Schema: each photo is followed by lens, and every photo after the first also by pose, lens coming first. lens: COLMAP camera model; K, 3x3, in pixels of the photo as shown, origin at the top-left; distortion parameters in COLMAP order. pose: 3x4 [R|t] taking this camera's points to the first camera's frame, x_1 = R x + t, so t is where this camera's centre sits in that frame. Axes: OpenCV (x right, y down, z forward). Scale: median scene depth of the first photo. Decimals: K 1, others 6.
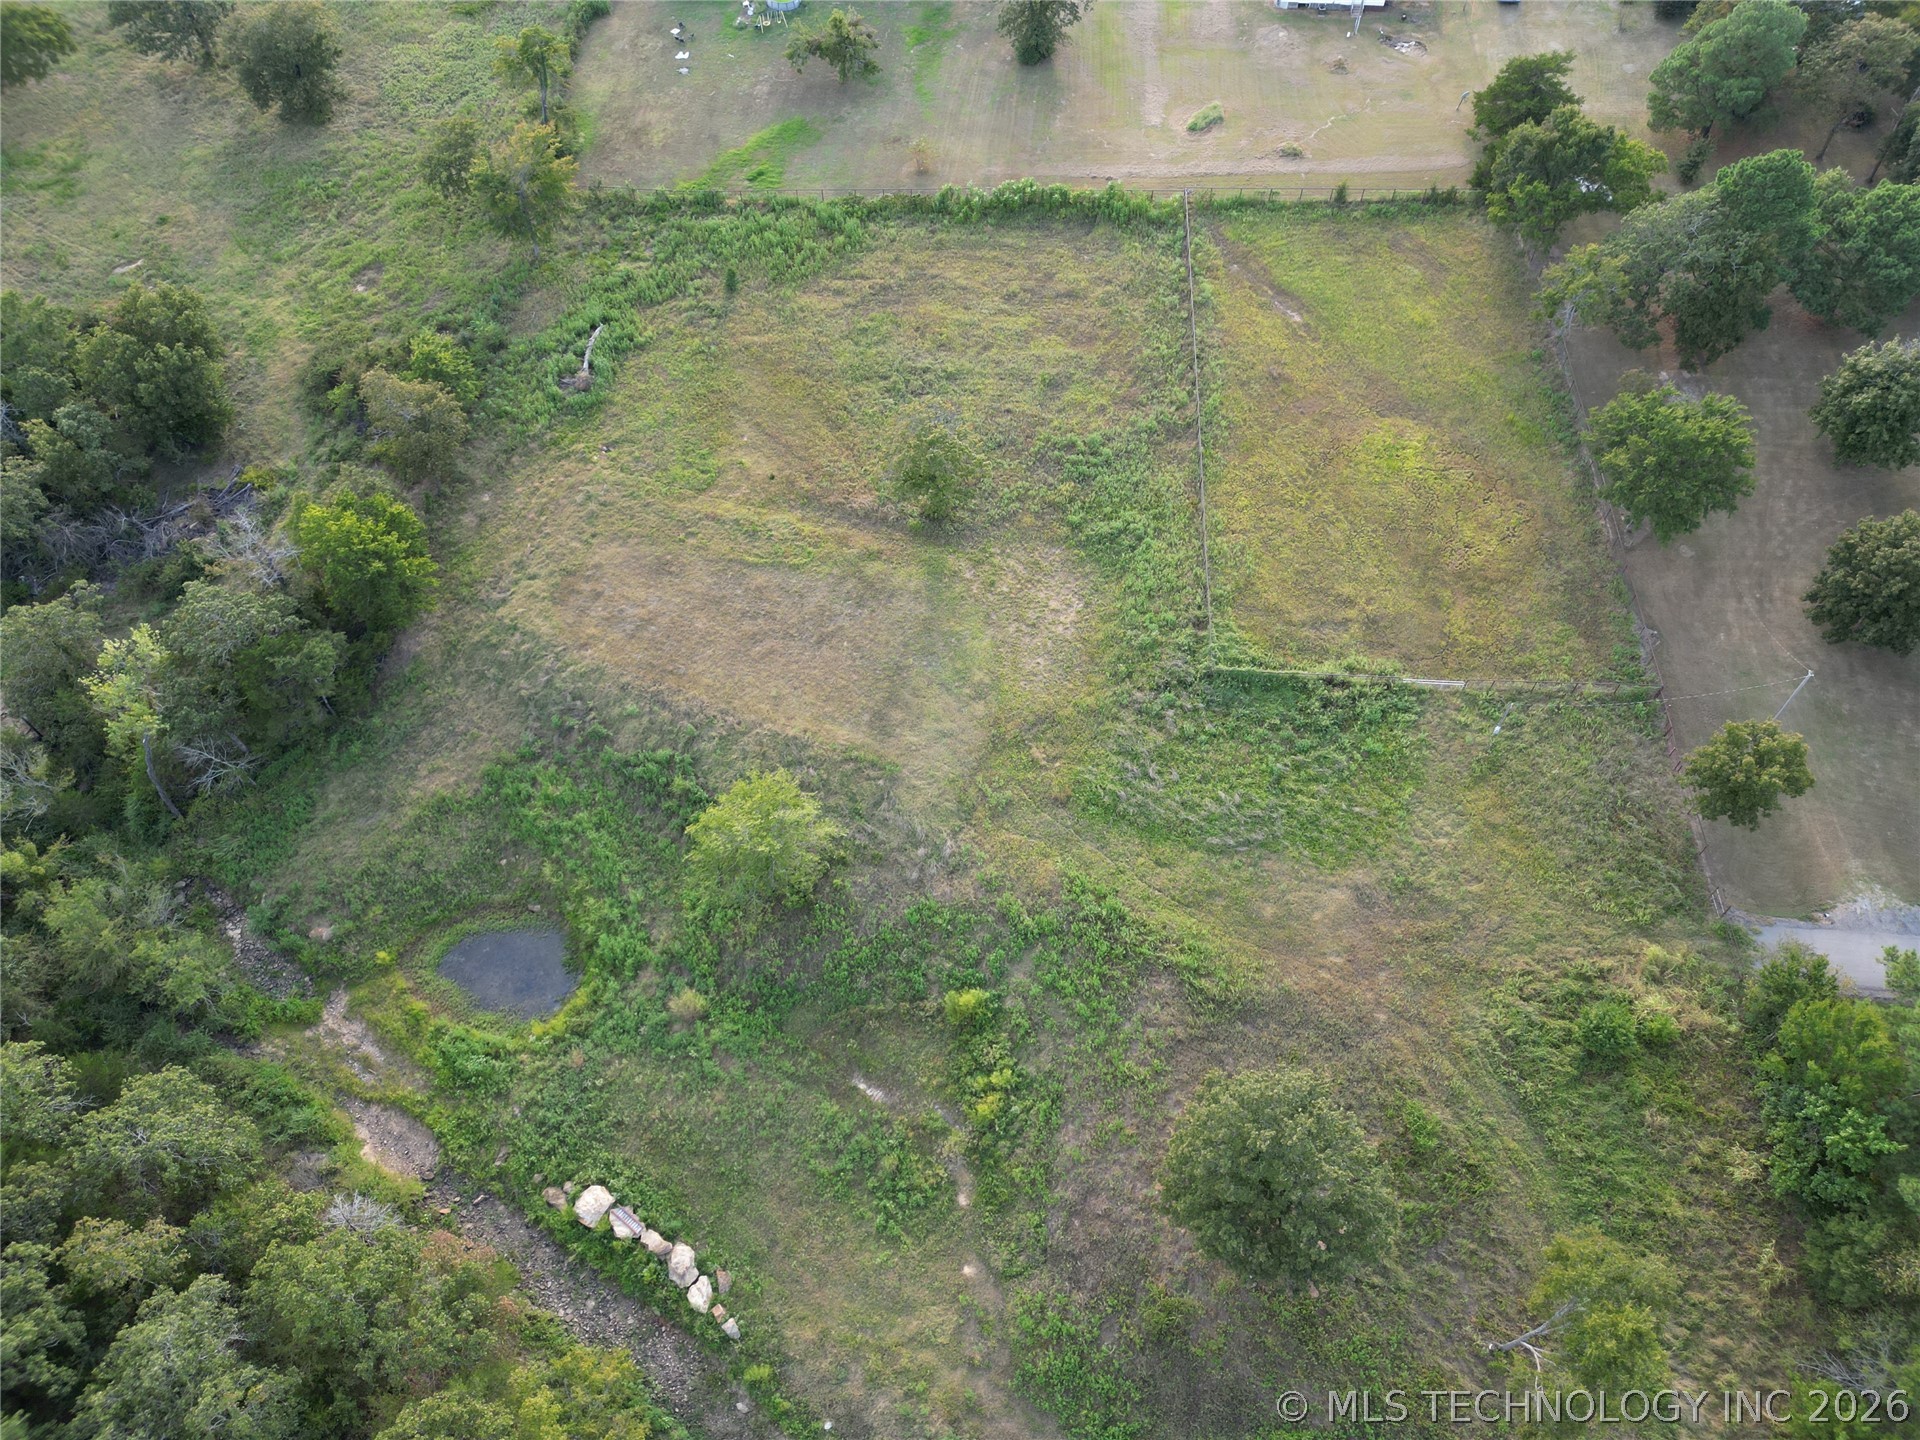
lens RADIAL K [[1329.1, 0, 961.6], [0, 1329.1, 729.1], [0, 0, 1]] dist [0.071174, -0.065488]
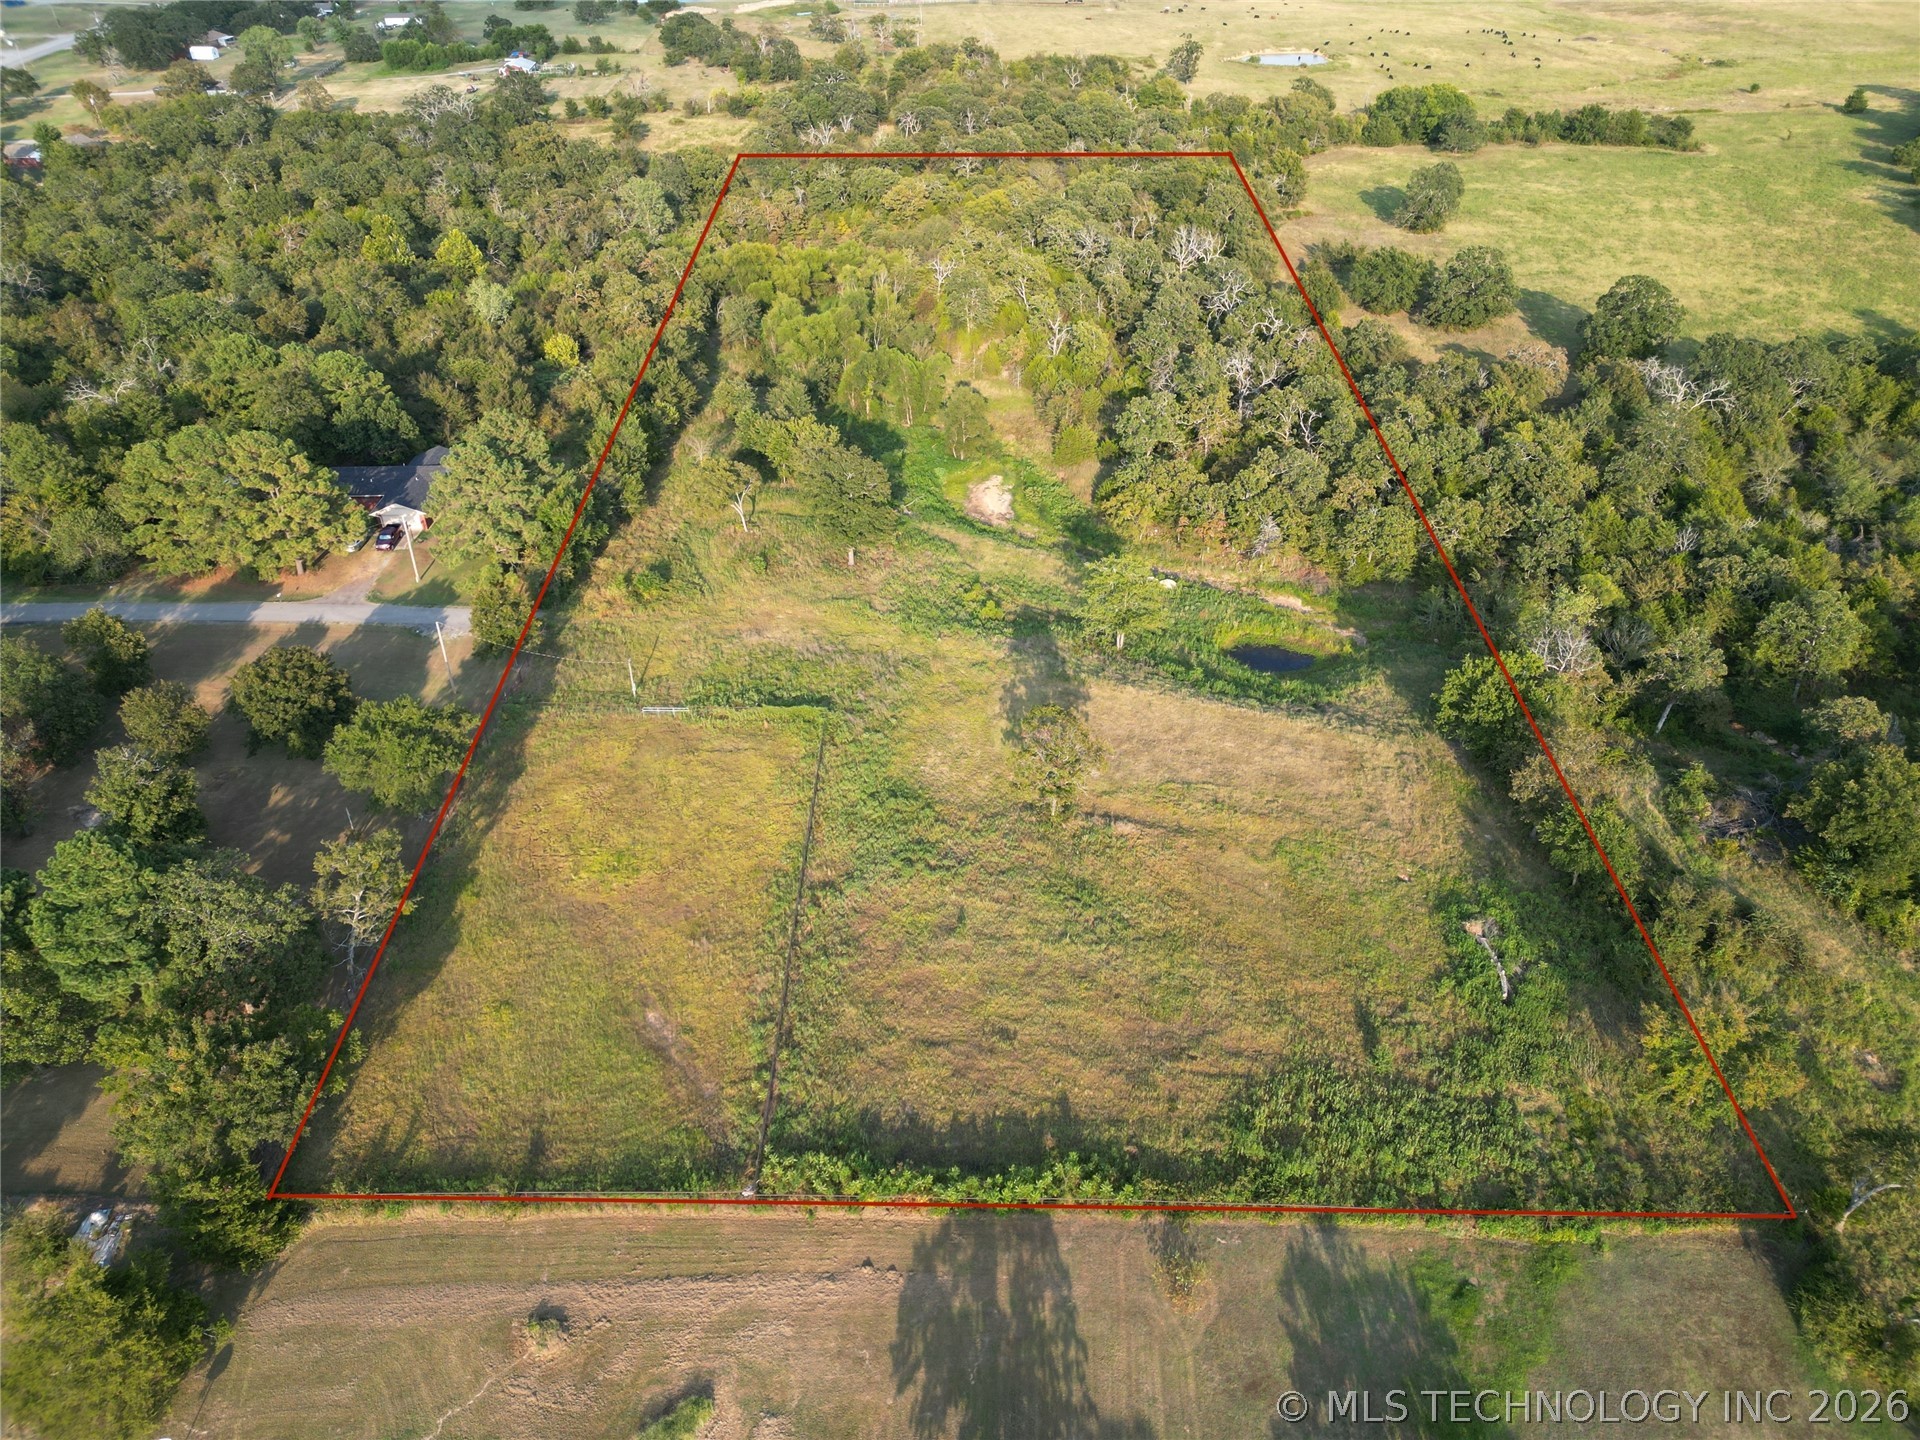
lens RADIAL K [[1329.1, 0, 961.6], [0, 1329.1, 729.1], [0, 0, 1]] dist [0.071174, -0.065488]
pose [[-0.998287, 0.037278, -0.045103, 0.104810], [-0.044648, 0.012933, 0.998919, -1.252561], [0.037821, 0.999221, -0.011247, 0.943599]]
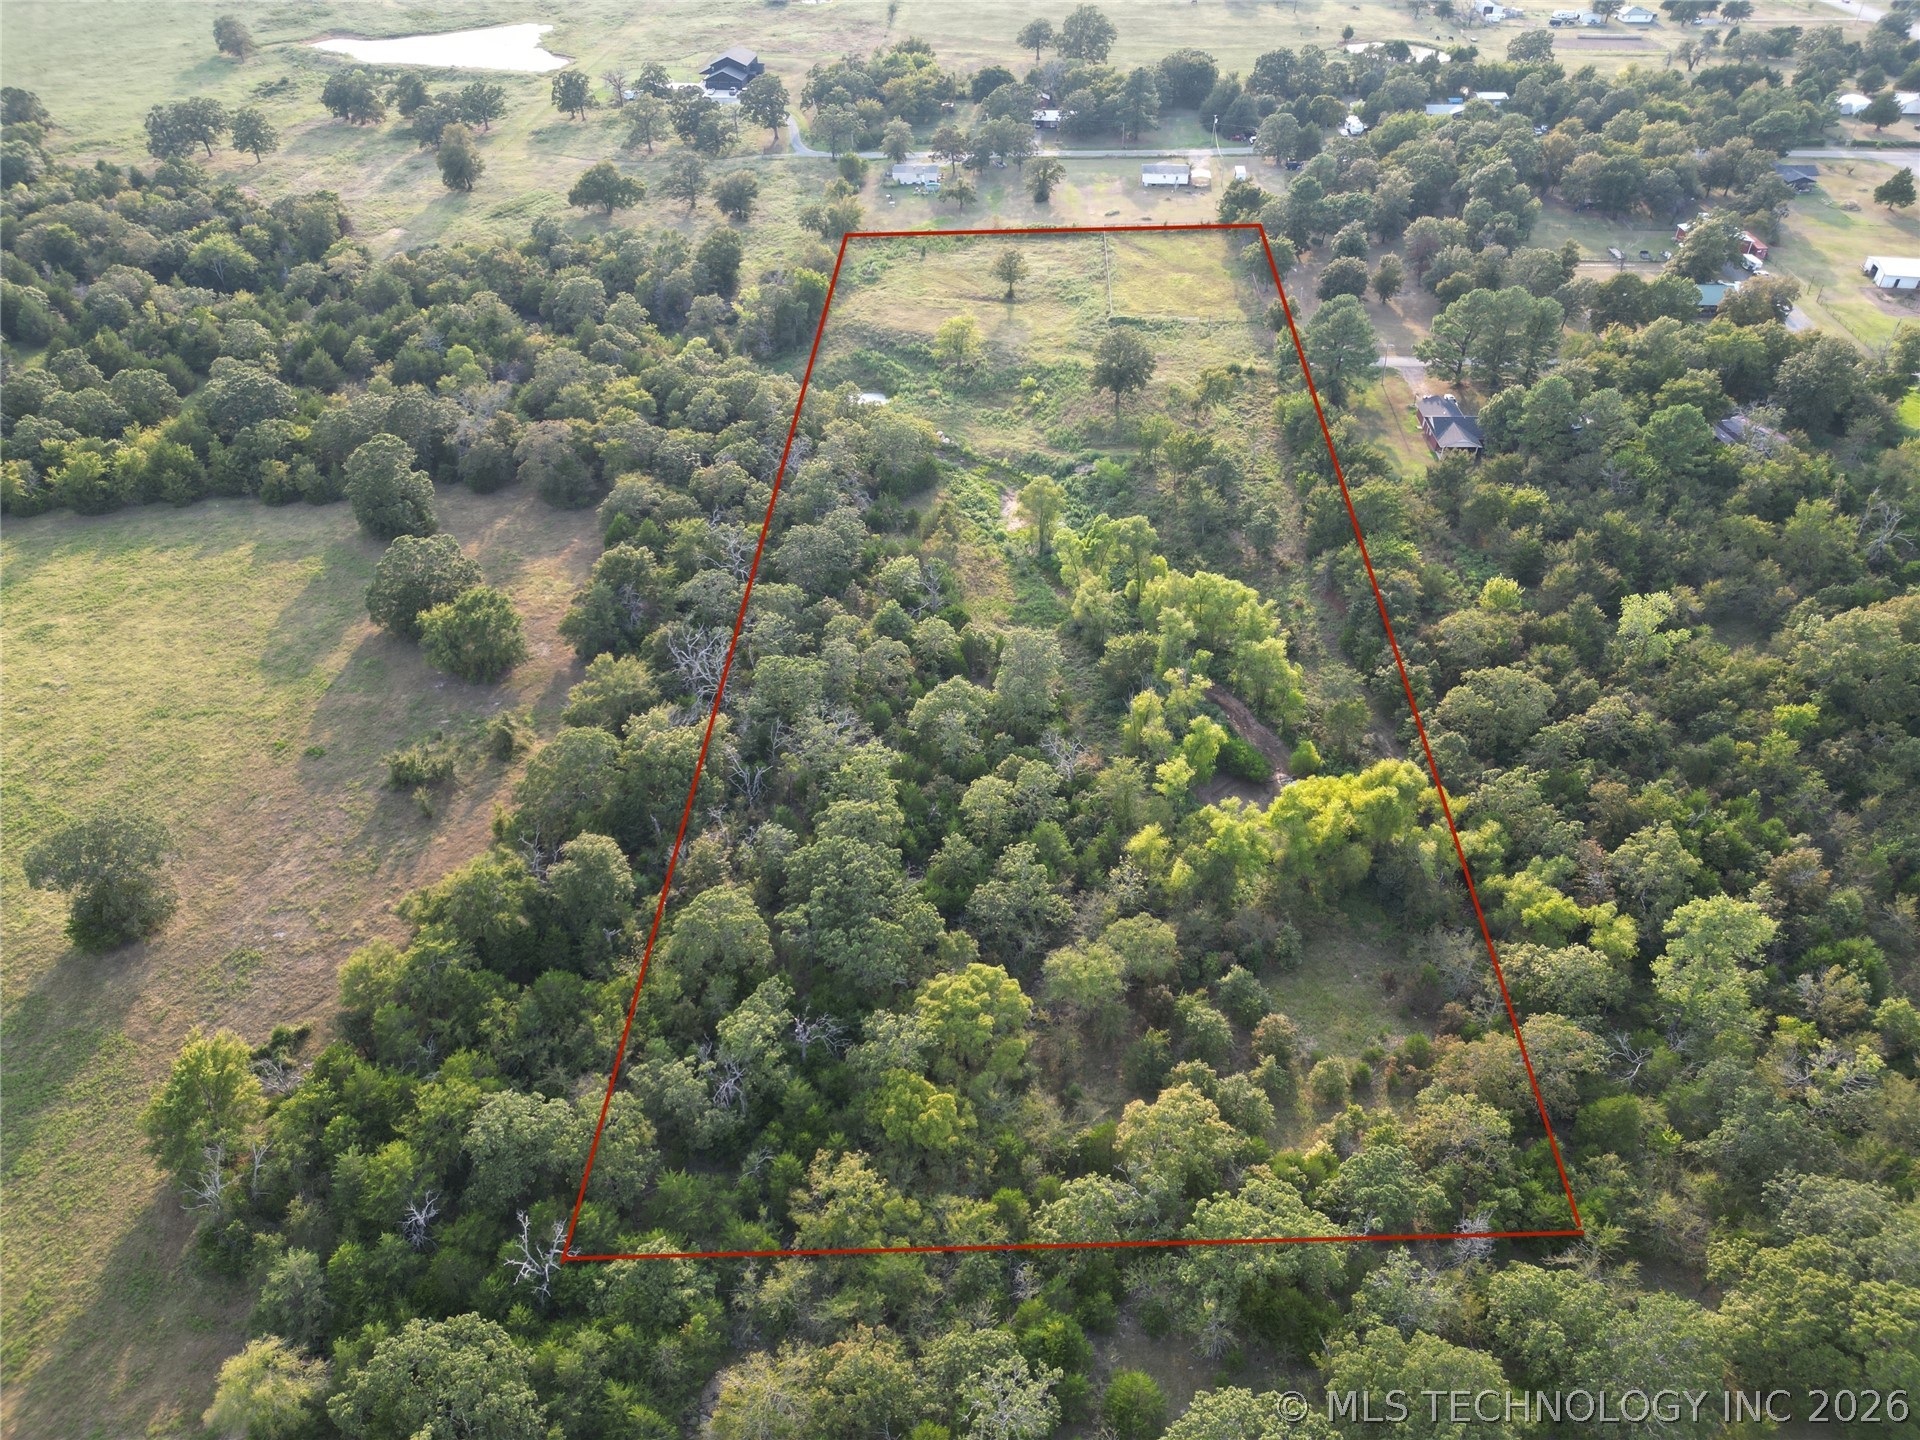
lens RADIAL K [[1329.1, 0, 961.6], [0, 1329.1, 729.1], [0, 0, 1]] dist [0.071174, -0.065488]
pose [[0.999980, -0.006094, -0.001714, -0.117985], [0.005264, 0.950882, -0.309510, 1.503769], [0.003516, 0.309494, 0.950895, -1.292881]]
